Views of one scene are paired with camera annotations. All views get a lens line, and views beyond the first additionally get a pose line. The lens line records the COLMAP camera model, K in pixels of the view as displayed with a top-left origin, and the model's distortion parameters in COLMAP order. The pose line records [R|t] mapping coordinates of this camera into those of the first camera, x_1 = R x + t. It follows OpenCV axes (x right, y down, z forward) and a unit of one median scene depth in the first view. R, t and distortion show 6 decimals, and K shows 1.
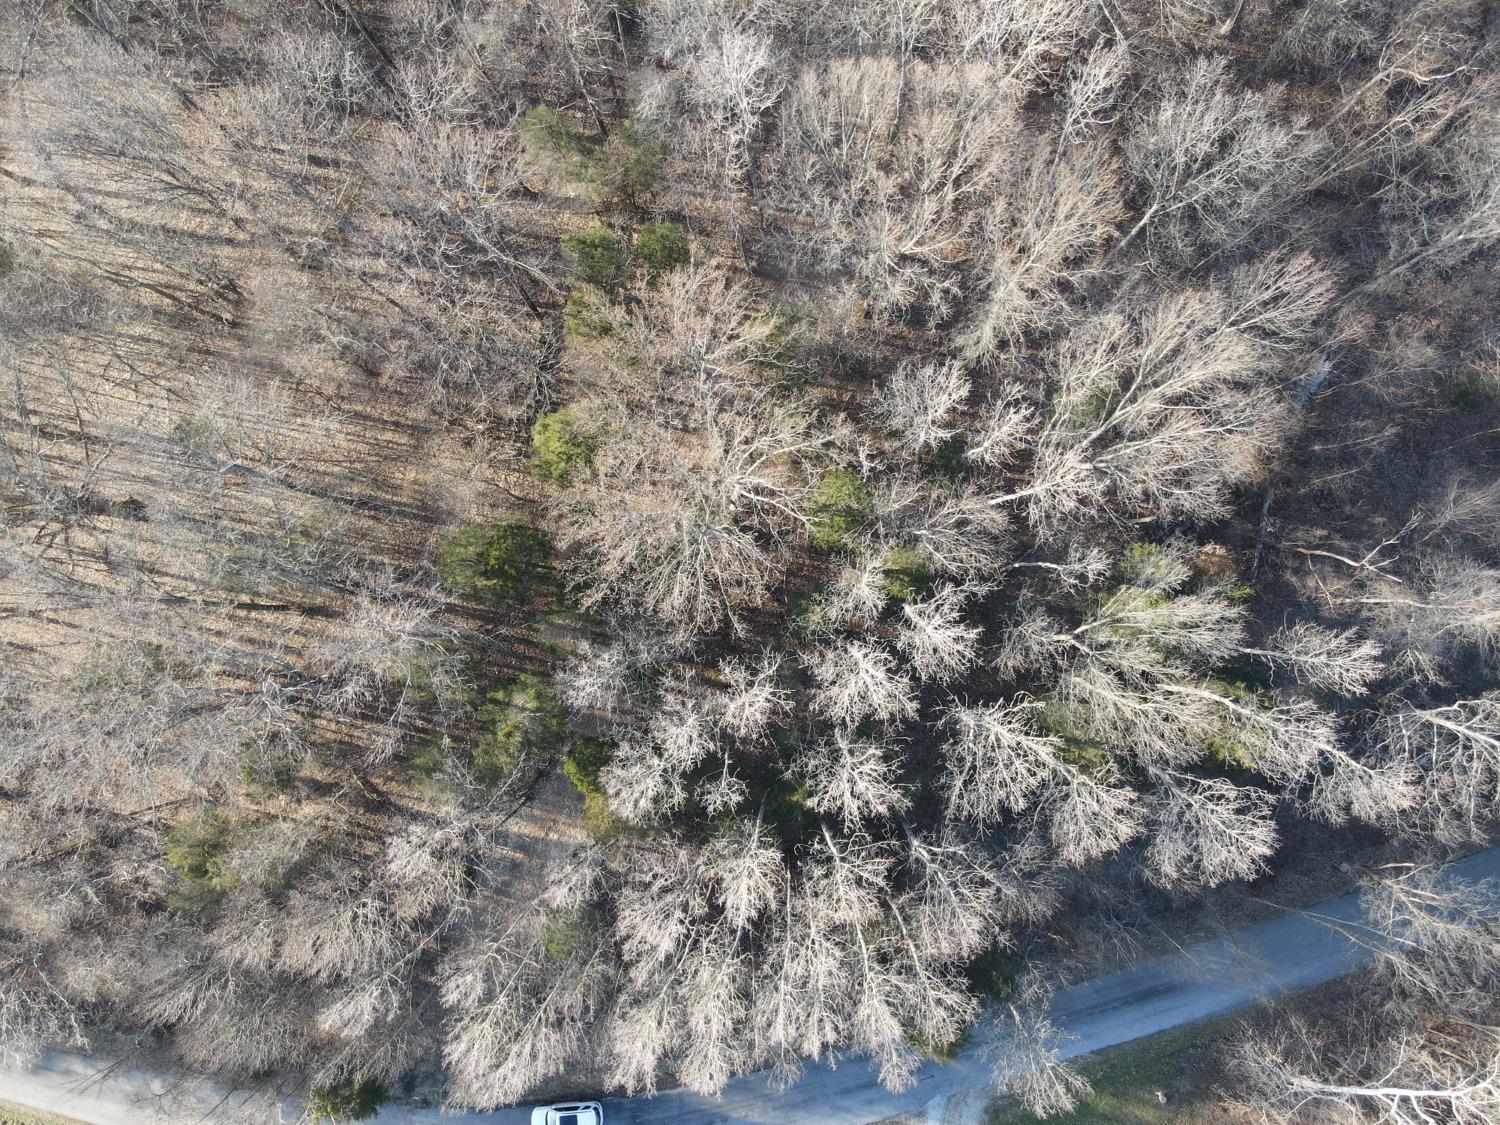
lens RADIAL K [[1047.3, 0, 753.9], [0, 1047.3, 561.4], [0, 0, 1]] dist [0.020260, 0.001920]
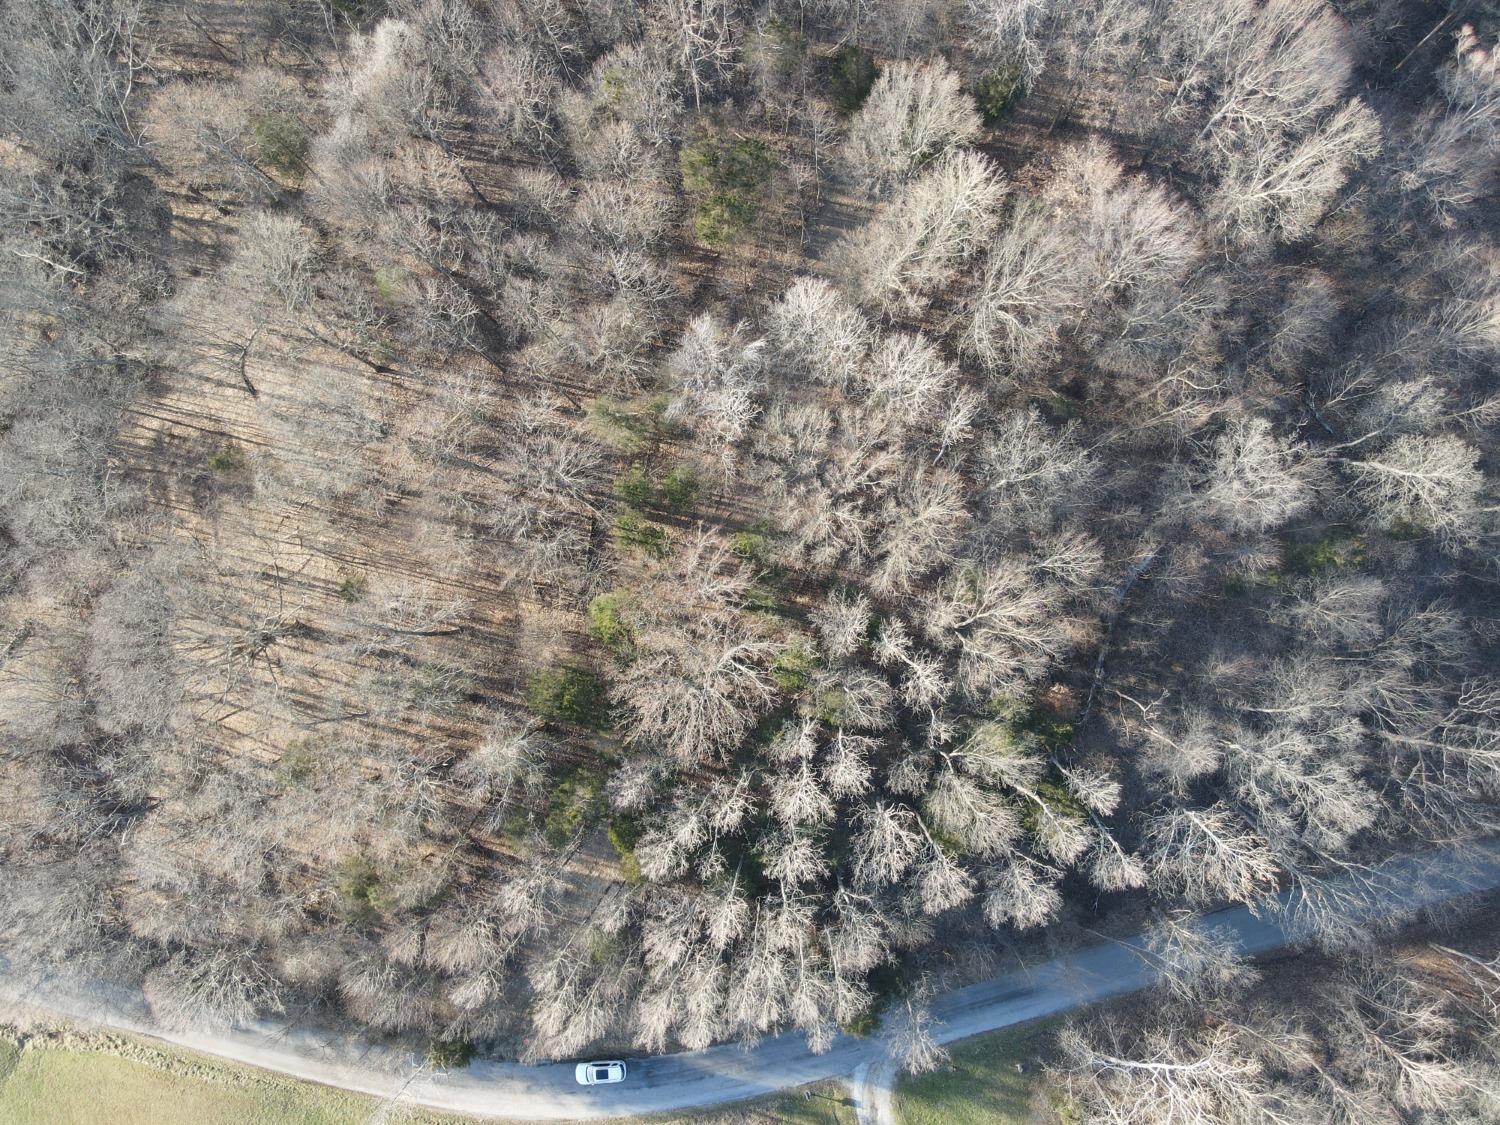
lens RADIAL K [[1047.3, 0, 747.2], [0, 1047.3, 563.9], [0, 0, 1]] dist [0.020260, 0.001920]
pose [[0.999637, 0.024037, -0.012172, 0.031188], [-0.023878, 0.999629, 0.013070, -0.246261], [0.012482, -0.012775, 0.999840, -0.565177]]
